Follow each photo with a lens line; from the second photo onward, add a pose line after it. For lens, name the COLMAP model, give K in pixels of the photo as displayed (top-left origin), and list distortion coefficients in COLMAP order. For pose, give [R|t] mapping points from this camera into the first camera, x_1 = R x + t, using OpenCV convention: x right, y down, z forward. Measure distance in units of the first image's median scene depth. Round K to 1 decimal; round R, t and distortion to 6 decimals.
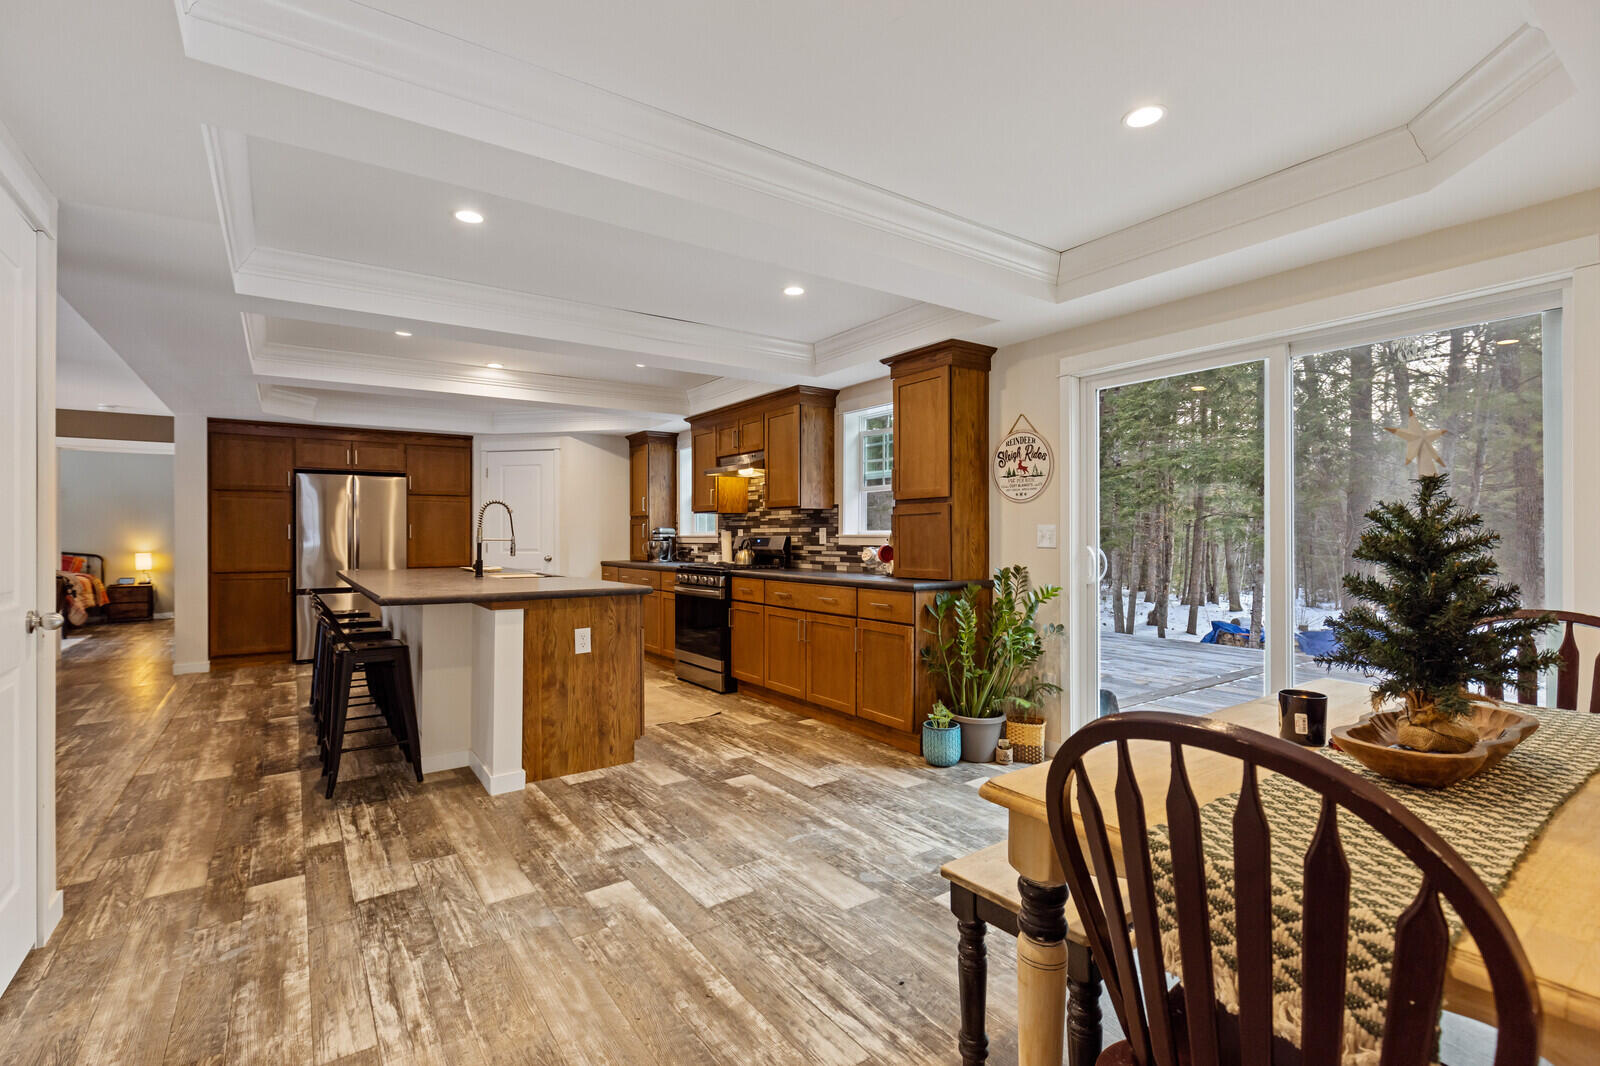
lens RADIAL K [[724.6, 0, 790.9], [0, 724.6, 531.4], [0, 0, 1]] dist [-0.001414, -0.000702]
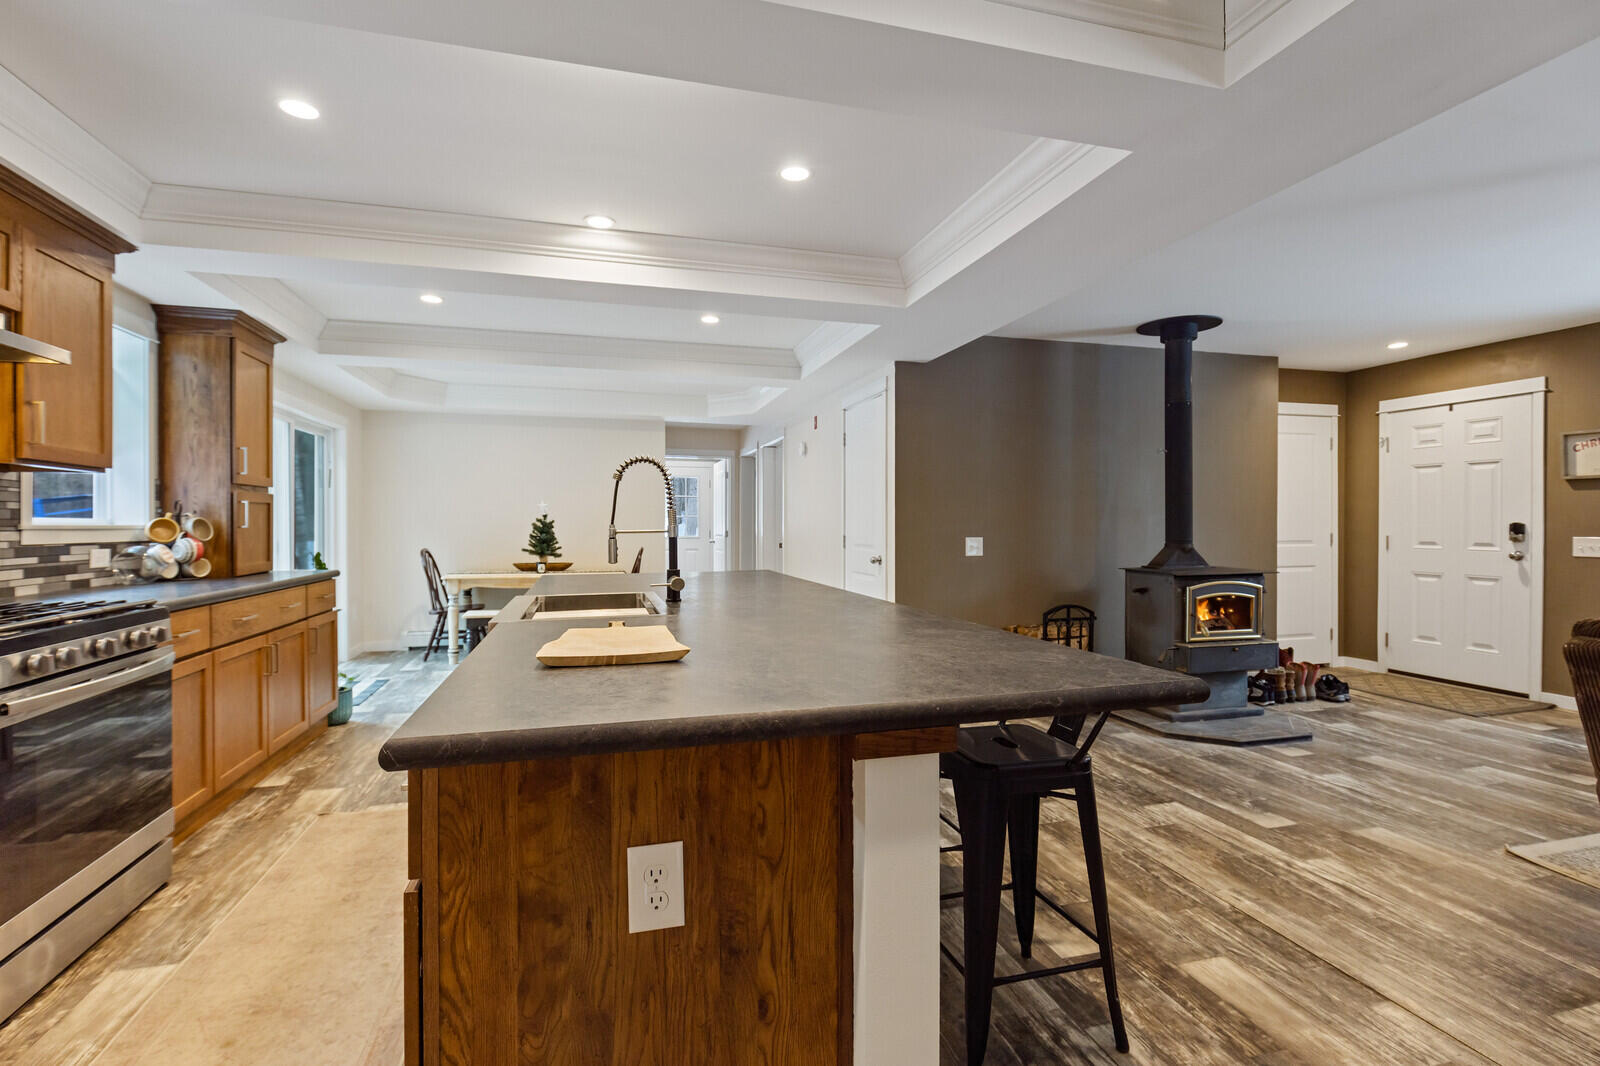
lens RADIAL K [[724.6, 0, 790.9], [0, 724.6, 531.4], [0, 0, 1]] dist [-0.001414, -0.000702]
pose [[-0.944332, 0.001349, 0.328990, -0.600647], [0.002297, 0.999994, 0.002494, 0.008830], [-0.328985, 0.003111, -0.944330, 1.289958]]
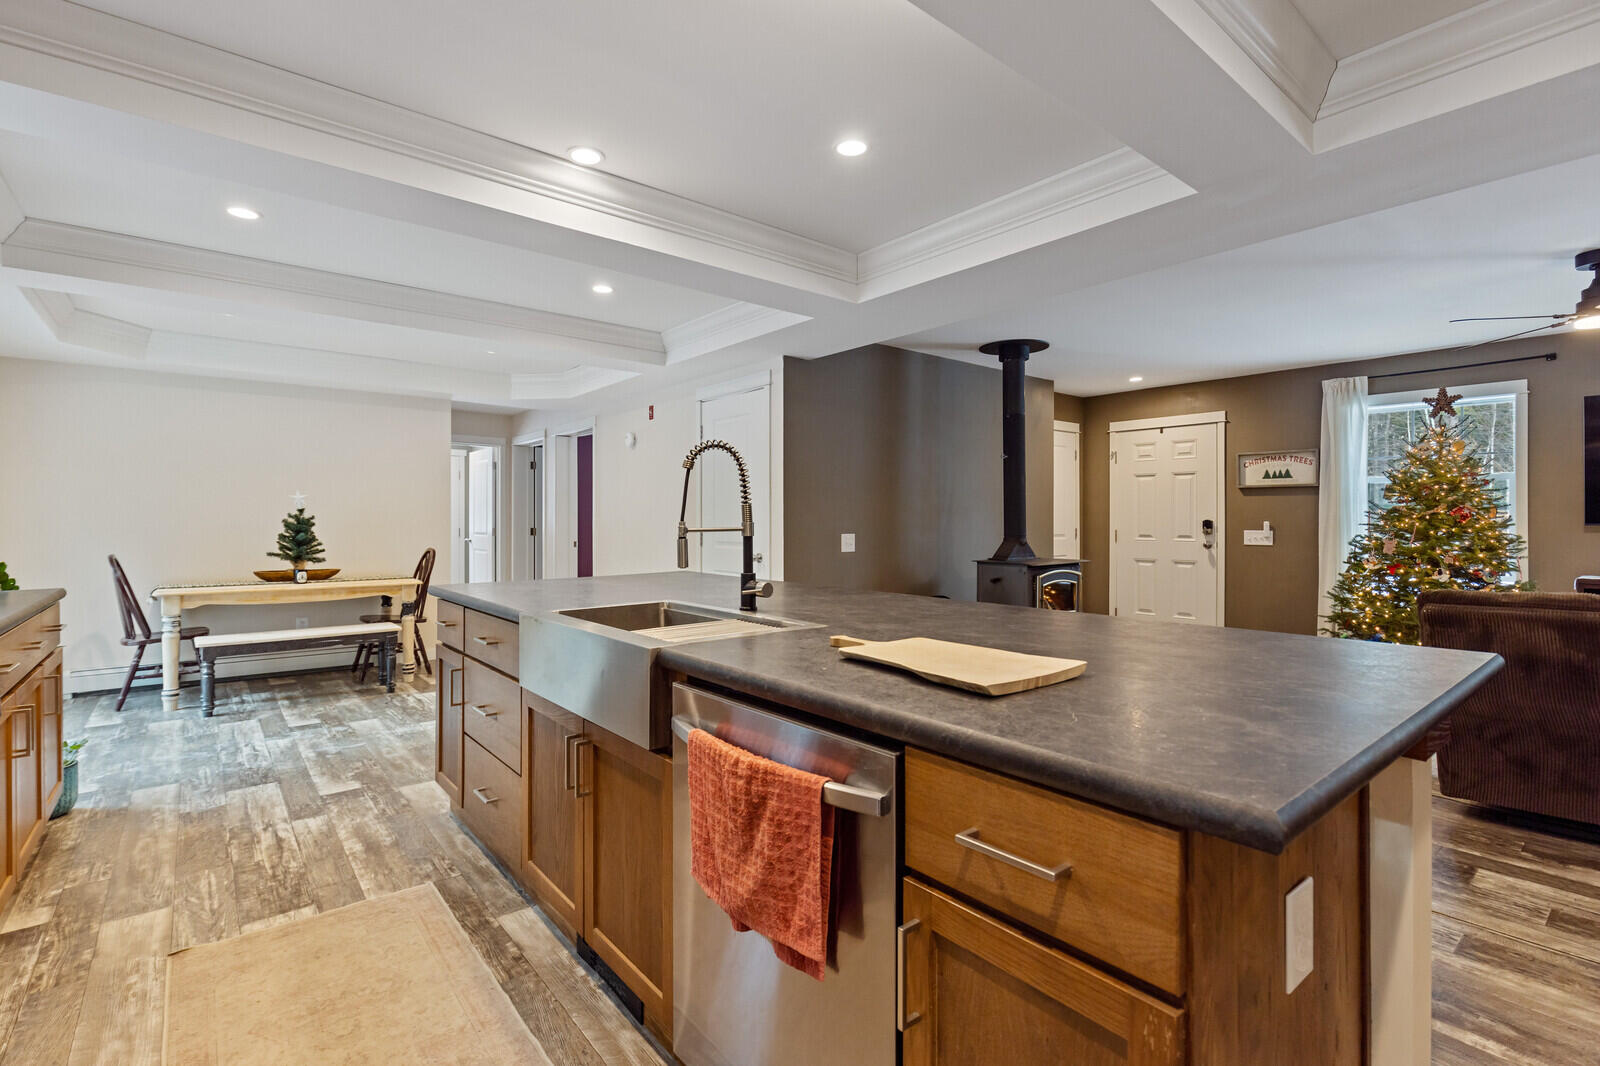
lens RADIAL K [[724.4, 0, 787.9], [0, 724.4, 523.3], [0, 0, 1]] dist [-0.001182, -0.001366]
pose [[-0.997127, 0.004717, -0.075604, -0.369932], [0.004934, 0.999984, -0.002688, 0.007587], [0.075590, -0.003053, -0.997134, 1.280064]]
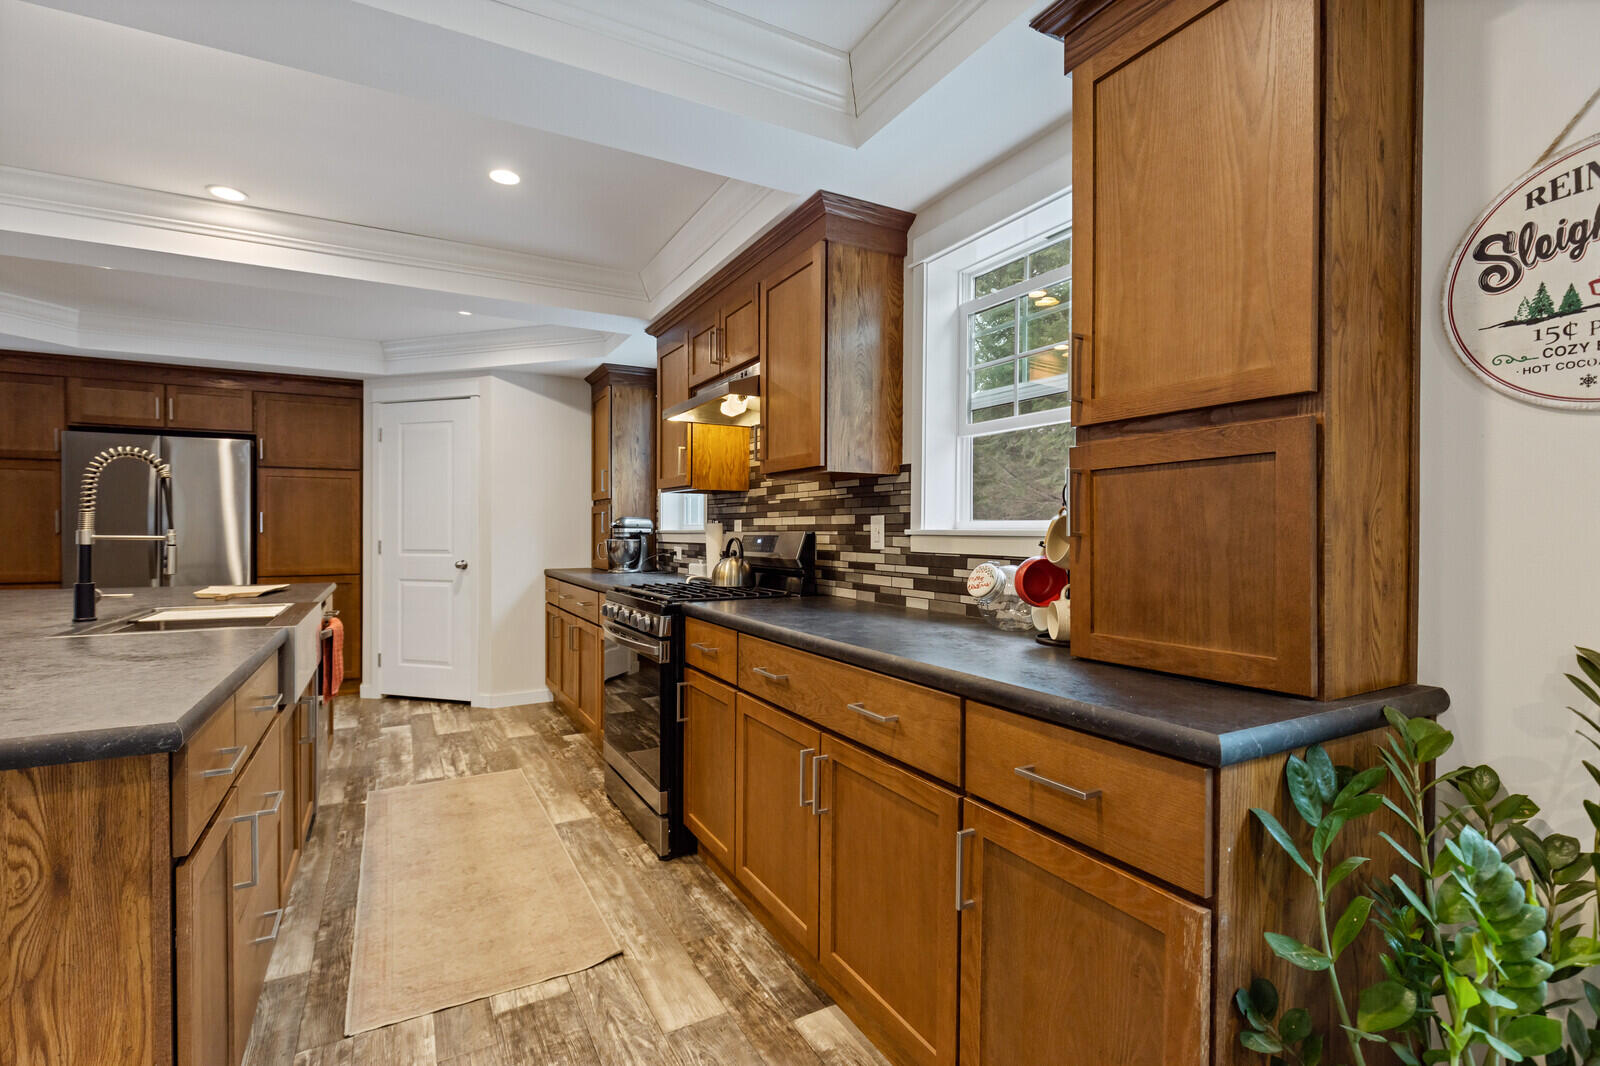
lens RADIAL K [[724.6, 0, 790.9], [0, 724.6, 531.4], [0, 0, 1]] dist [-0.001414, -0.000702]
pose [[0.994272, 0.005592, -0.106737, 0.039042], [-0.004925, 0.999967, 0.006509, 0.002796], [0.106770, -0.005946, 0.994266, 0.532476]]
